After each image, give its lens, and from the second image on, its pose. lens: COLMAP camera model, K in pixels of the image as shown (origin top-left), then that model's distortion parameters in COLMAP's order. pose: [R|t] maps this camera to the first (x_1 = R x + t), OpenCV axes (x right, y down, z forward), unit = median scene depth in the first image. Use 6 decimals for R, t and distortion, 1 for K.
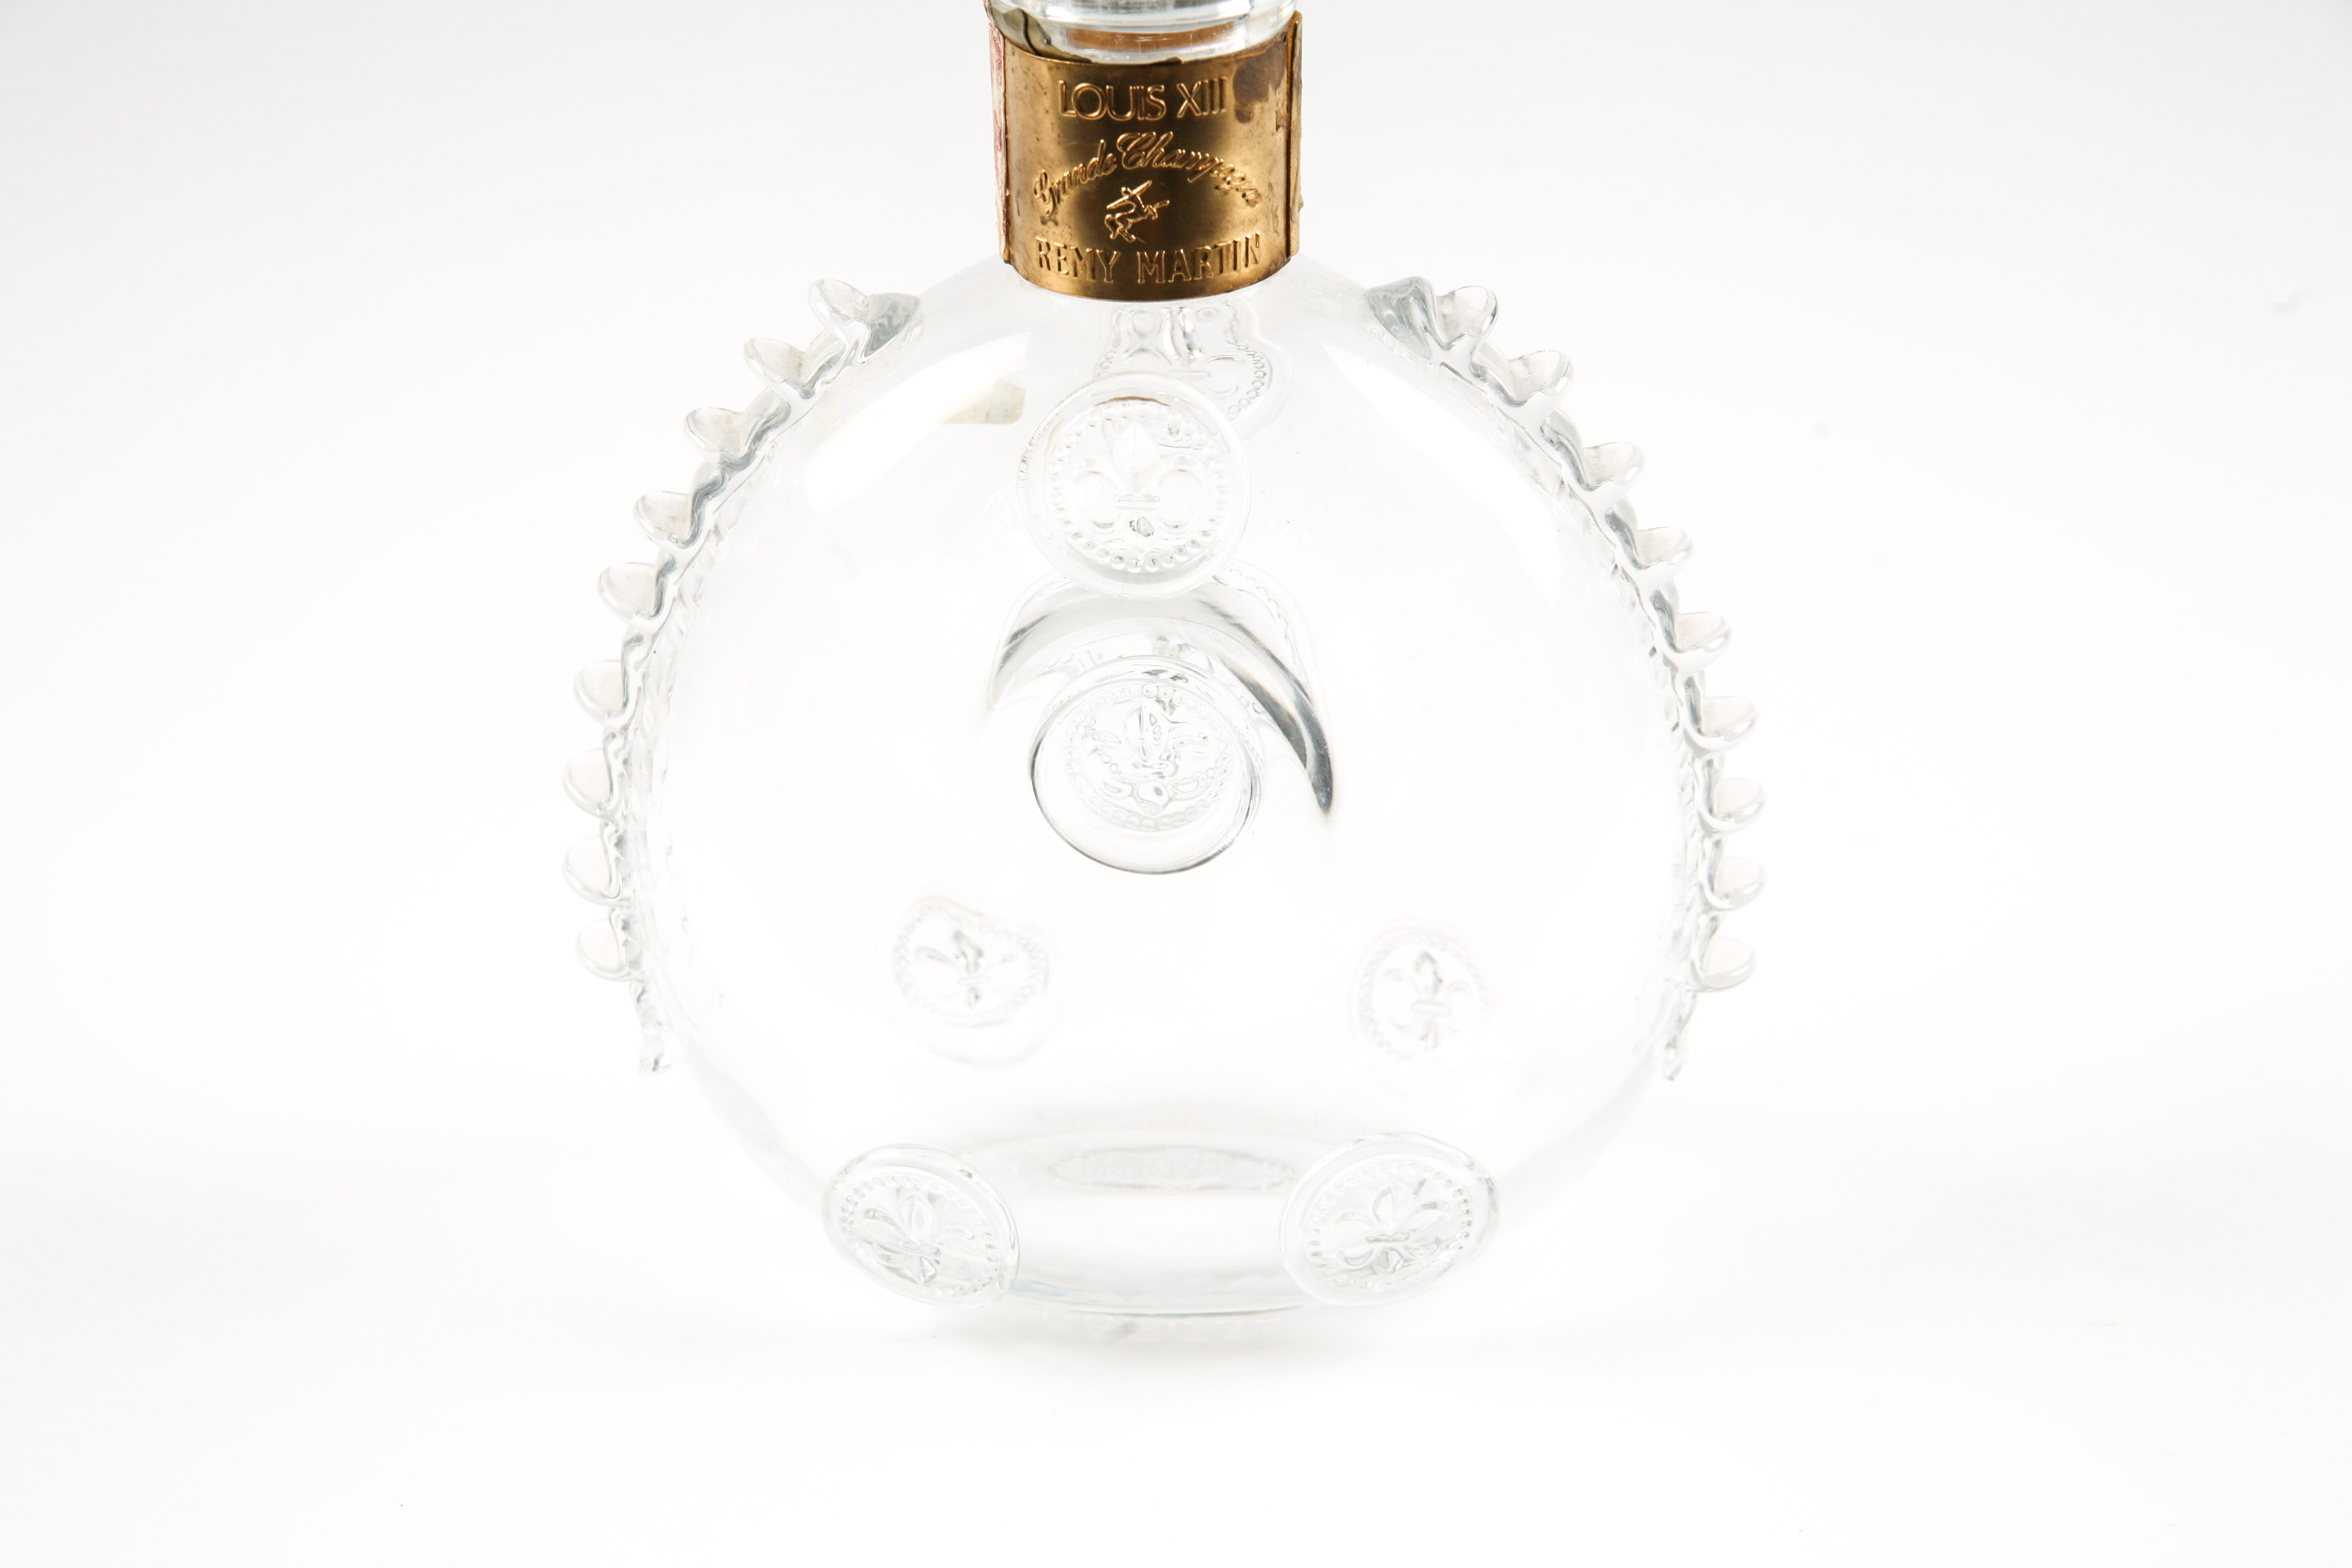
lens RADIAL K [[4238.0, 0, 1176.0], [0, 4238.0, 784.0], [0, 0, 1]] dist [0.105196, -0.106476]
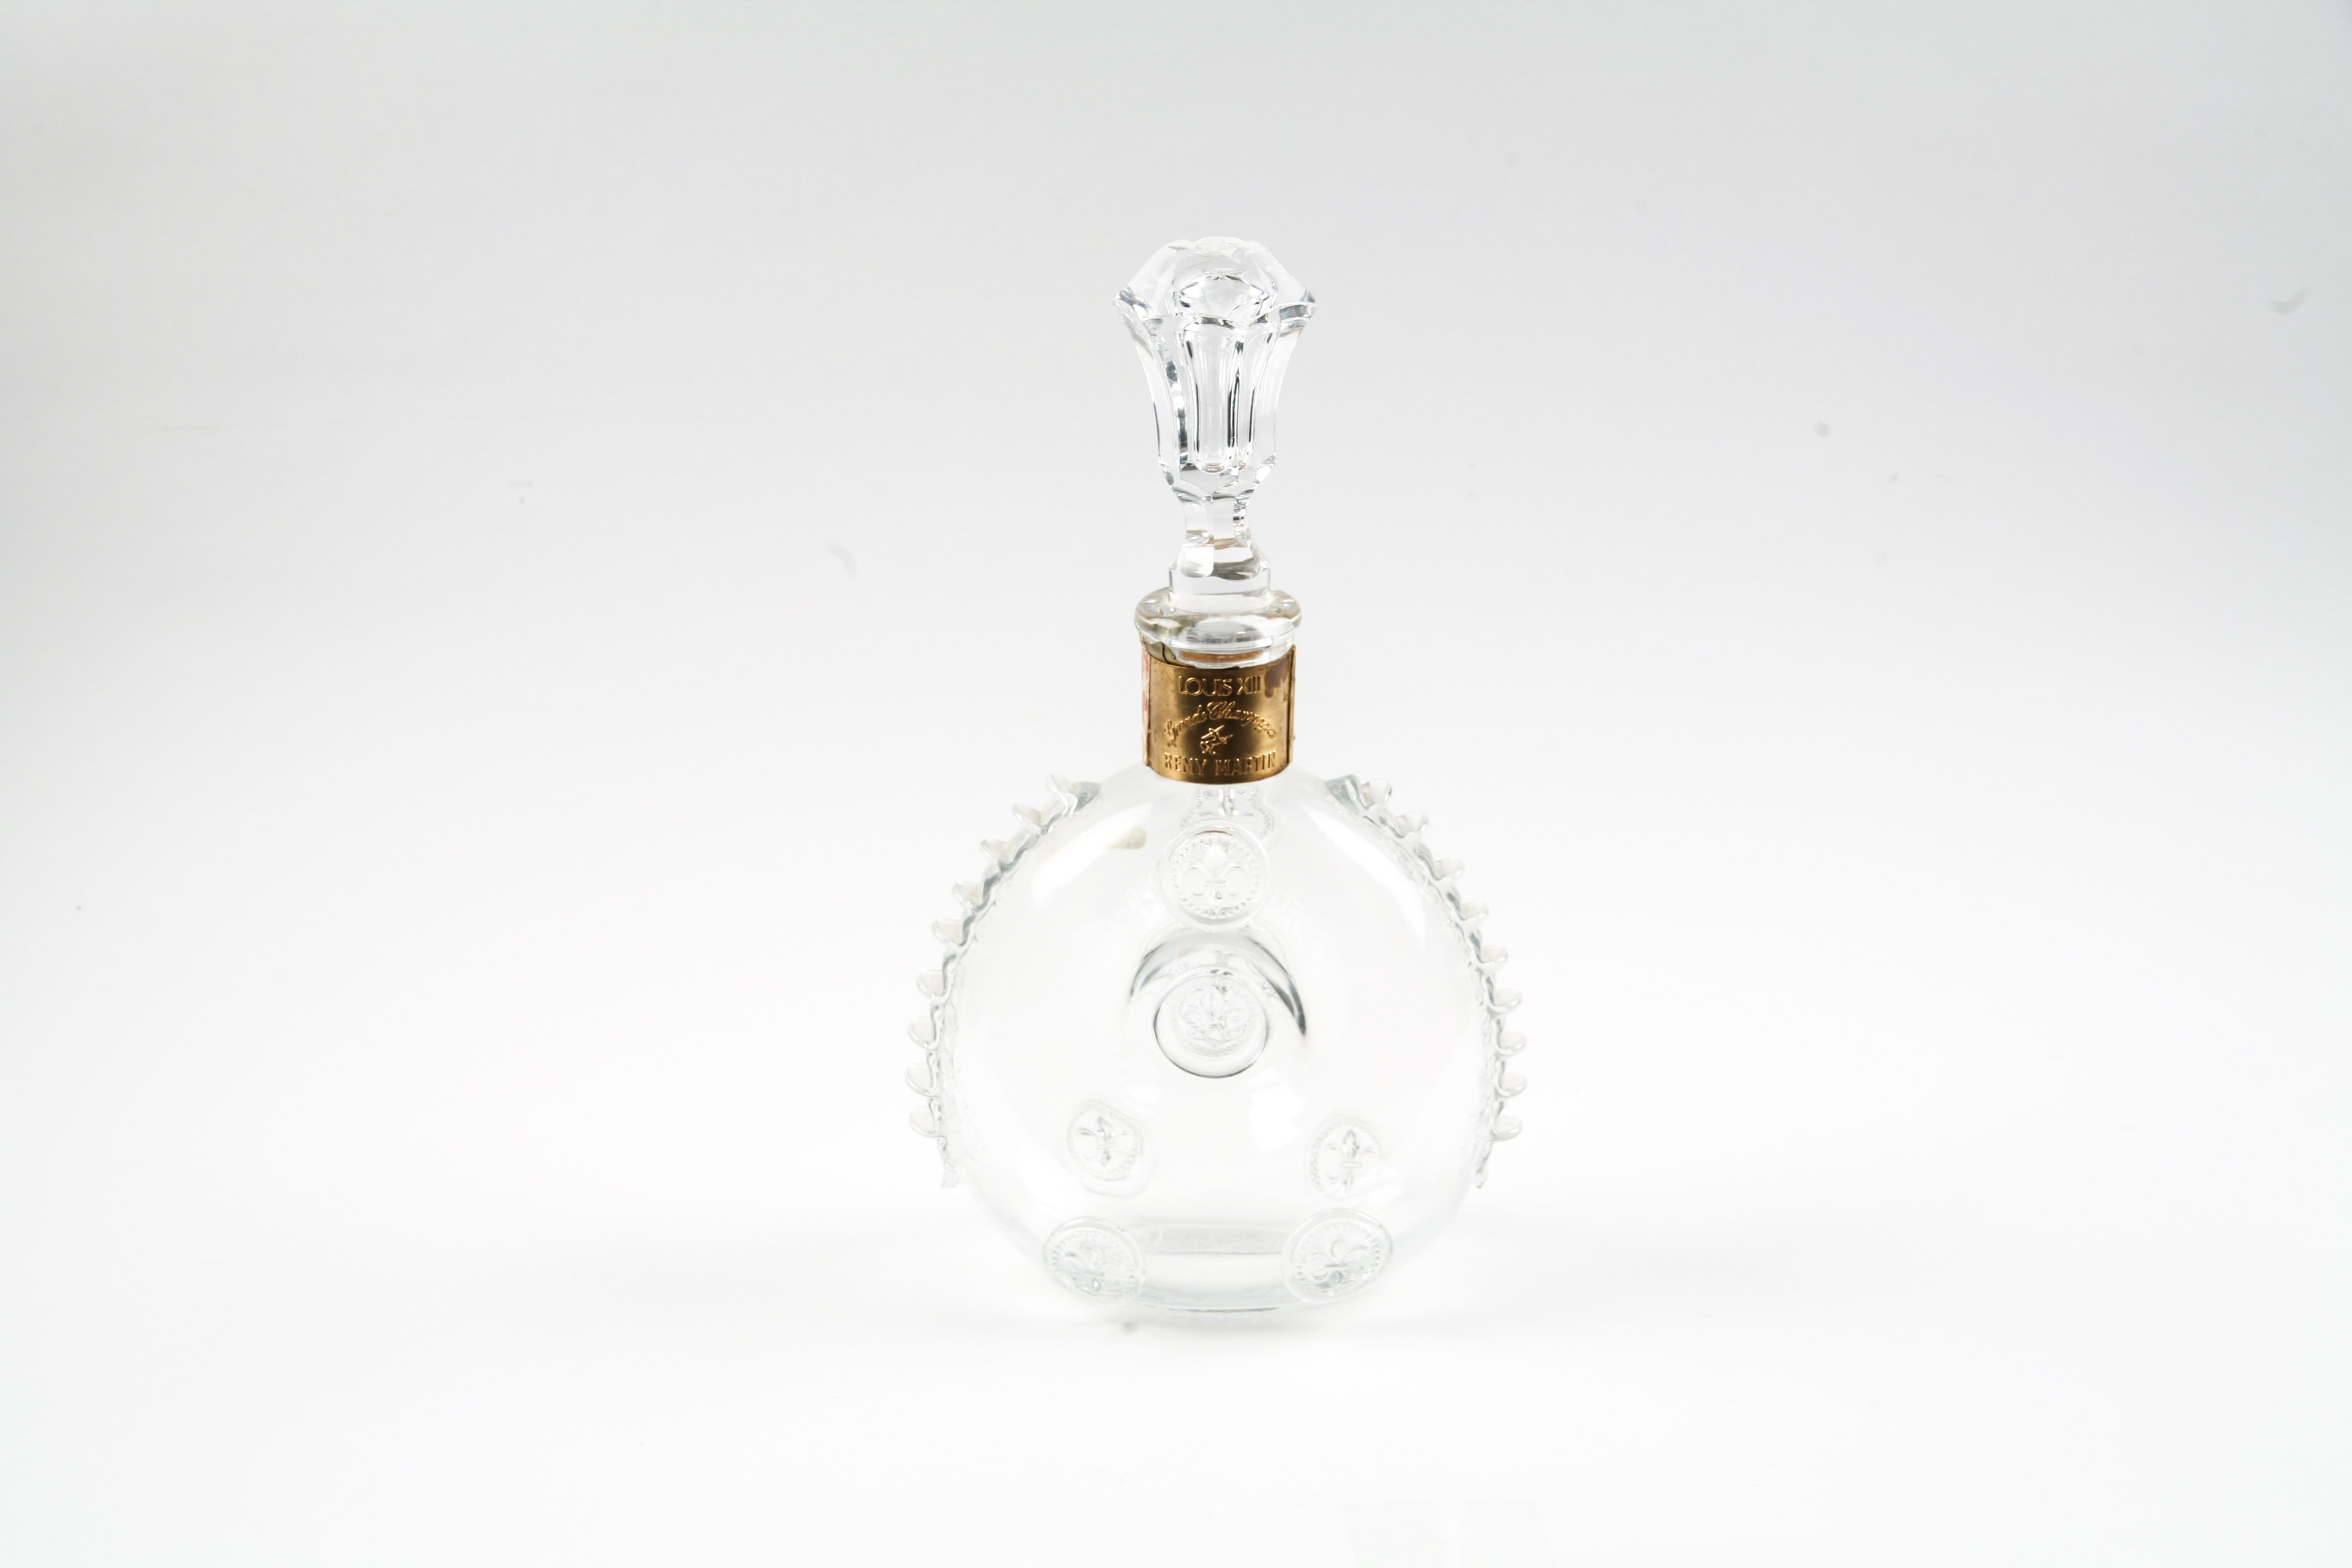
lens RADIAL K [[3135.8, 0, 1176.0], [0, 3135.8, 784.0], [0, 0, 1]] dist [-0.028195, 0.007462]
pose [[0.999336, 0.006700, 0.035810, -0.078413], [-0.001924, 0.991279, -0.131764, 0.079714], [-0.036381, 0.131608, 0.990634, -0.459291]]
